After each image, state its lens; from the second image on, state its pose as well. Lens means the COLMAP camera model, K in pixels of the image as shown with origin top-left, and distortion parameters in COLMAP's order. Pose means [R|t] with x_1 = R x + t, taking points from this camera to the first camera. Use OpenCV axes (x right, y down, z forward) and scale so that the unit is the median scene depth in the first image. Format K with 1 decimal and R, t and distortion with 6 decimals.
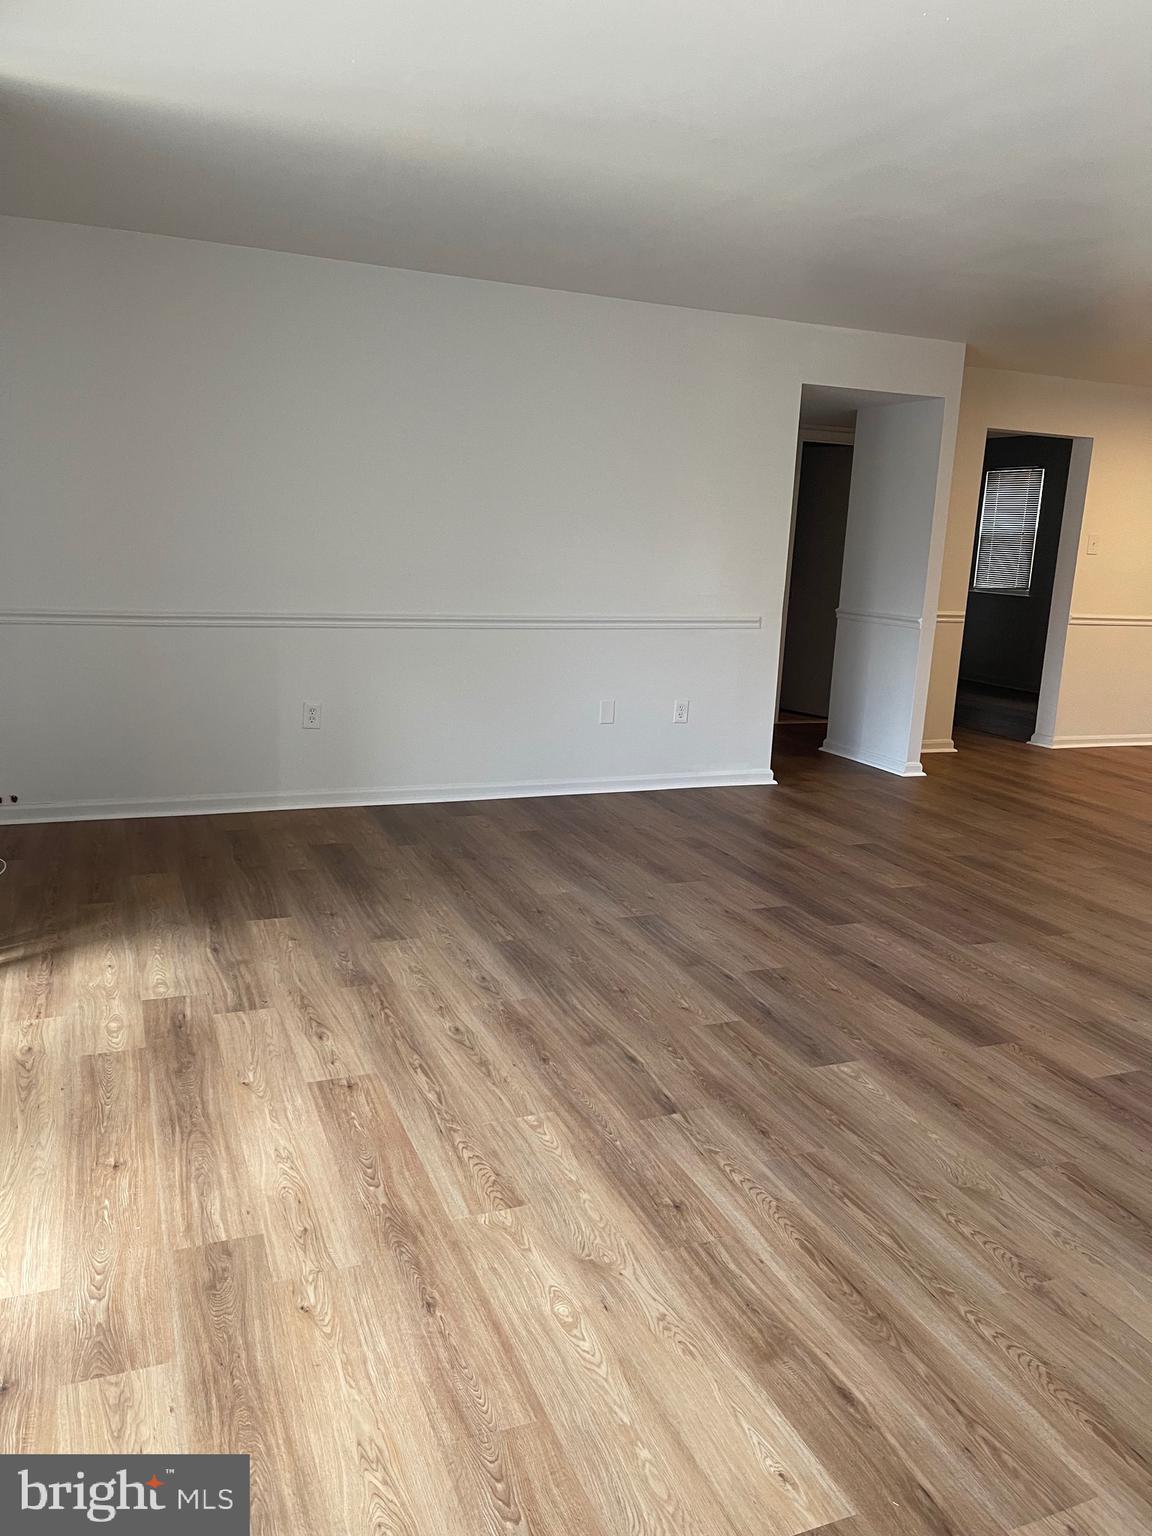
lens RADIAL K [[1143.6, 0, 583.9], [0, 1143.6, 763.2], [0, 0, 1]] dist [0.048342, -0.074262]
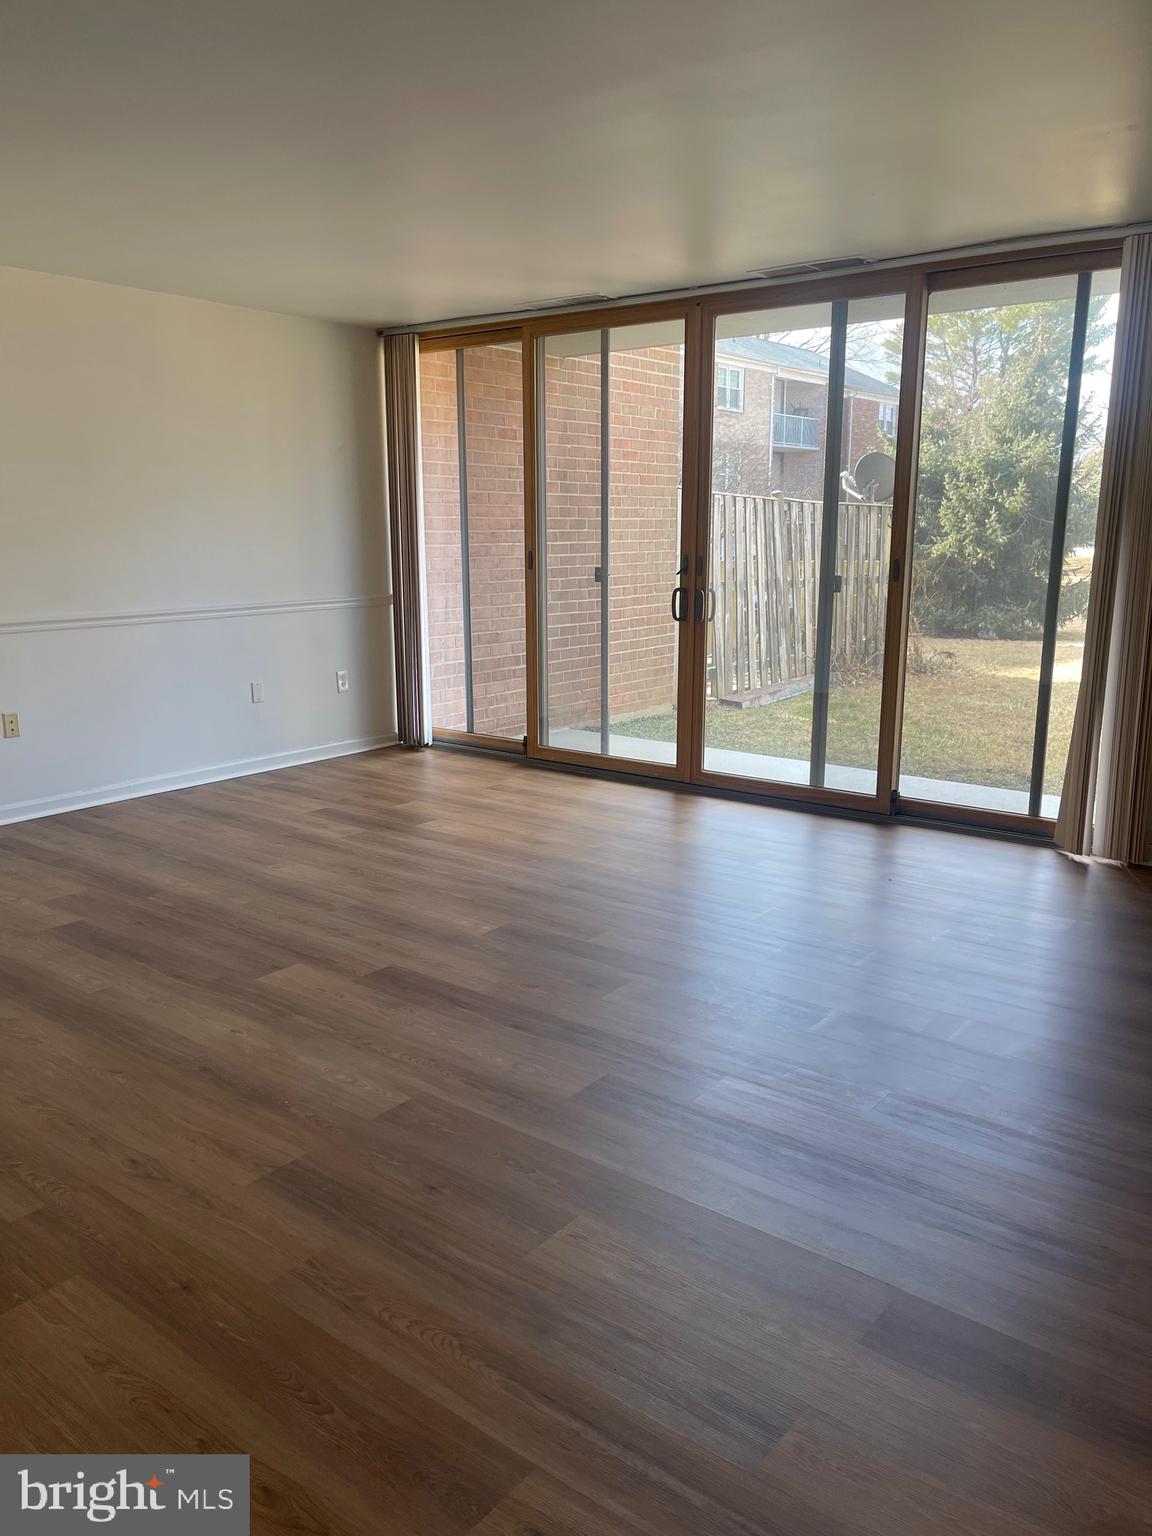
lens RADIAL K [[1143.6, 0, 583.3], [0, 1143.6, 764.3], [0, 0, 1]] dist [0.048342, -0.074262]
pose [[-0.866600, 0.058667, -0.495542, 0.762646], [-0.137283, 0.926713, 0.349794, -0.376366], [0.479747, 0.371161, -0.795036, 2.009717]]
